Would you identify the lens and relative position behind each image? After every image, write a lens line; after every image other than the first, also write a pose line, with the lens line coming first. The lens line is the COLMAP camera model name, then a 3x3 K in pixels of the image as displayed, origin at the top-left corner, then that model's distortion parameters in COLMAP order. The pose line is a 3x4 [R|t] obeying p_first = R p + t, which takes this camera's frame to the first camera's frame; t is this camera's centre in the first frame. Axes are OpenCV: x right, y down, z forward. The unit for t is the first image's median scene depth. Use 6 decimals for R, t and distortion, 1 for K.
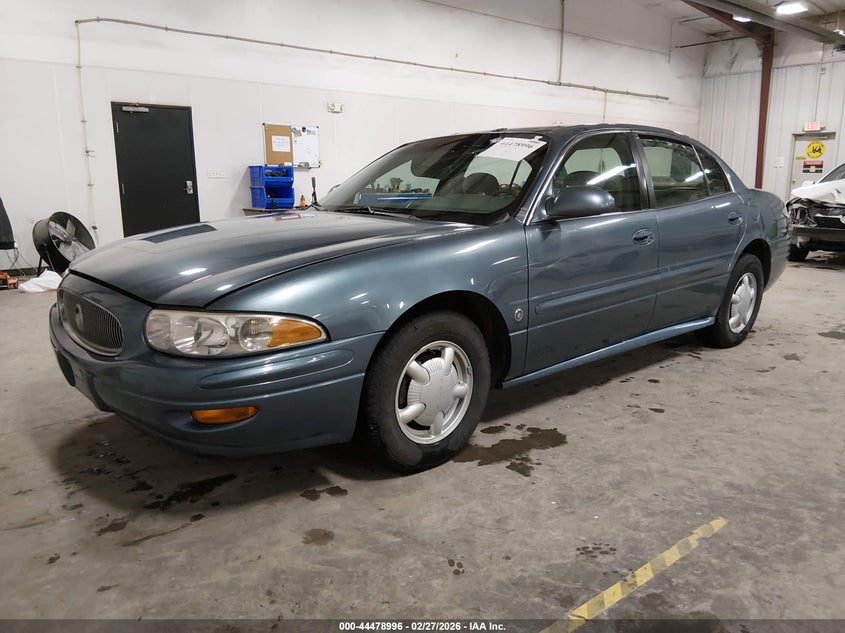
lens RADIAL K [[684.0, 0, 423.9], [0, 684.0, 316.7], [0, 0, 1]] dist [-0.001634, -0.042666]
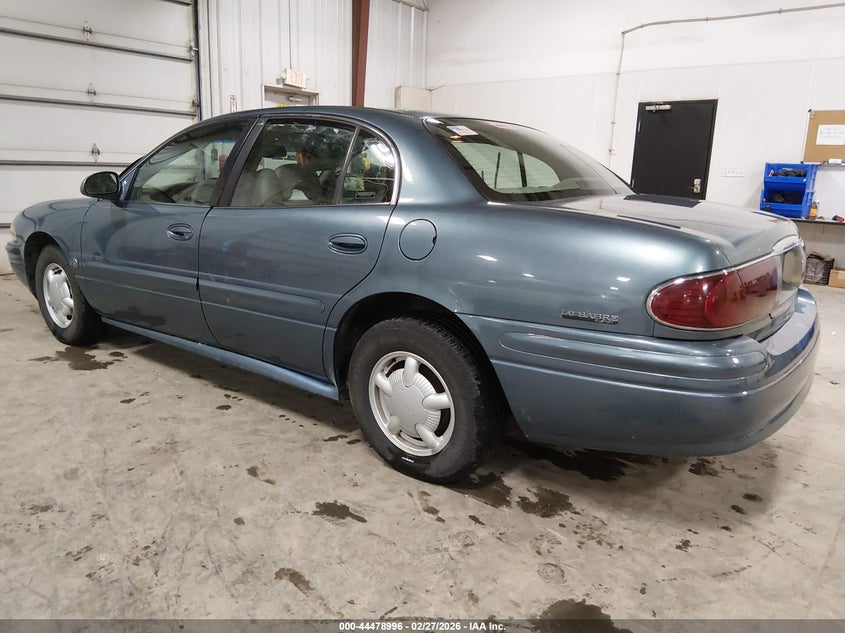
lens RADIAL K [[684.0, 0, 425.1], [0, 684.0, 315.9], [0, 0, 1]] dist [-0.001634, -0.042666]
pose [[0.128836, 0.212676, -0.968592, 1.190002], [-0.213662, 0.959745, 0.182314, -0.230540], [0.968375, 0.183463, 0.169091, 1.085643]]
